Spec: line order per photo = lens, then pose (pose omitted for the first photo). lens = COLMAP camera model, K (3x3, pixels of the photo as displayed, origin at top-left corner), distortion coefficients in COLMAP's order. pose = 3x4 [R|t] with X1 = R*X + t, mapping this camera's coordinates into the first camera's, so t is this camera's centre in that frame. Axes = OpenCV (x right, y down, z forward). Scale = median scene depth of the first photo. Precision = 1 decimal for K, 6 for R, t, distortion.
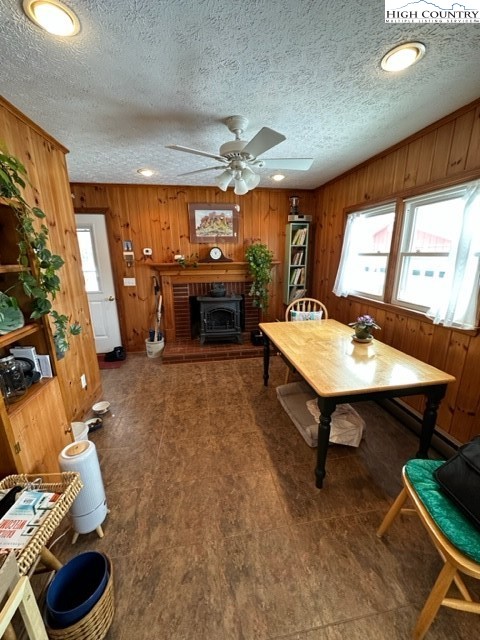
lens RADIAL K [[254.9, 0, 240.3], [0, 254.9, 321.3], [0, 0, 1]] dist [-0.002947, -0.000209]
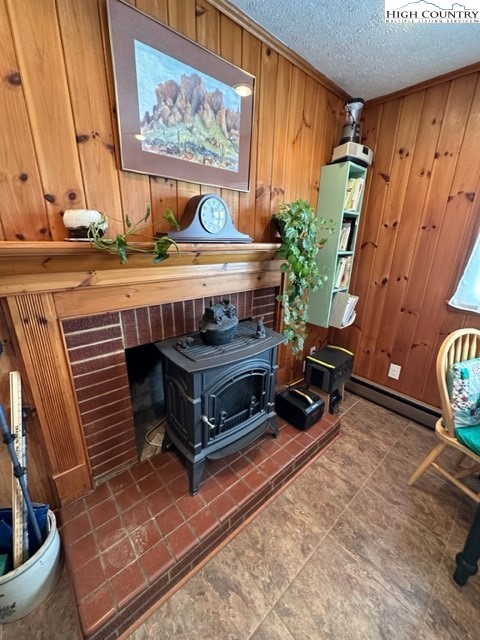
lens RADIAL K [[254.9, 0, 240.2], [0, 254.9, 320.8], [0, 0, 1]] dist [-0.002947, -0.000209]
pose [[0.849232, -0.134666, 0.510559, -0.248977], [0.099270, 0.990408, 0.096112, -0.156846], [-0.518605, -0.030939, 0.854454, 0.685151]]
